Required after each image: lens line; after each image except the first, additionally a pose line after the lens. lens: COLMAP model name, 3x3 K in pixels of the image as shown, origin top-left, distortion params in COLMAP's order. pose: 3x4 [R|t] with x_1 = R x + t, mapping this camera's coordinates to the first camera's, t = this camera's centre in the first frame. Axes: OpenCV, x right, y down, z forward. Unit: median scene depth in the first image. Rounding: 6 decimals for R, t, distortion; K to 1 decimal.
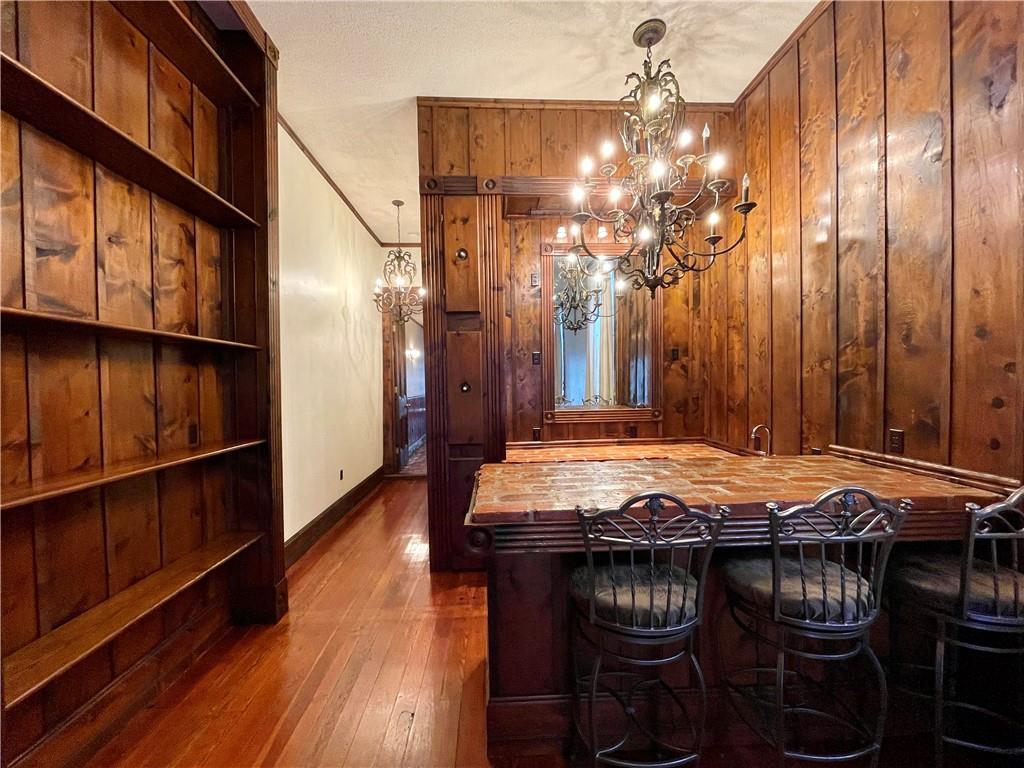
lens RADIAL K [[413.2, 0, 512.4], [0, 413.2, 389.8], [0, 0, 1]] dist [-0.002213, -0.000674]
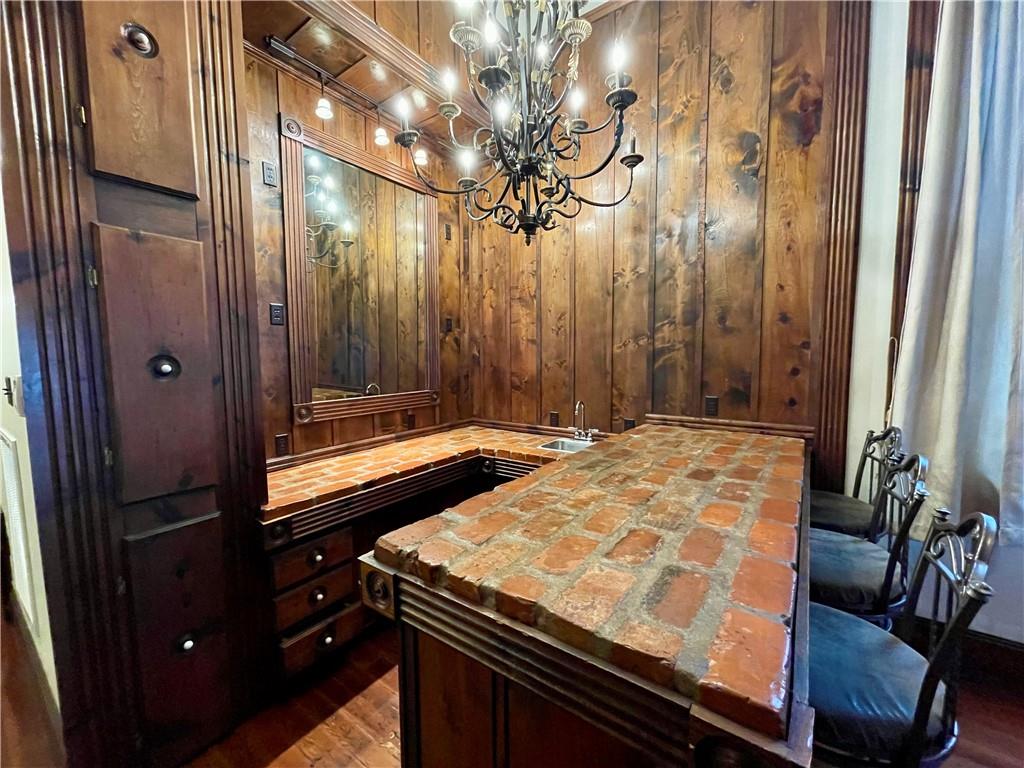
lens RADIAL K [[413.2, 0, 512.4], [0, 413.2, 389.8], [0, 0, 1]] dist [-0.002213, -0.000674]
pose [[0.620252, -0.054024, 0.782540, -0.297456], [0.014316, 0.998239, 0.057568, 0.000218], [-0.784272, -0.024504, 0.619933, 0.577692]]
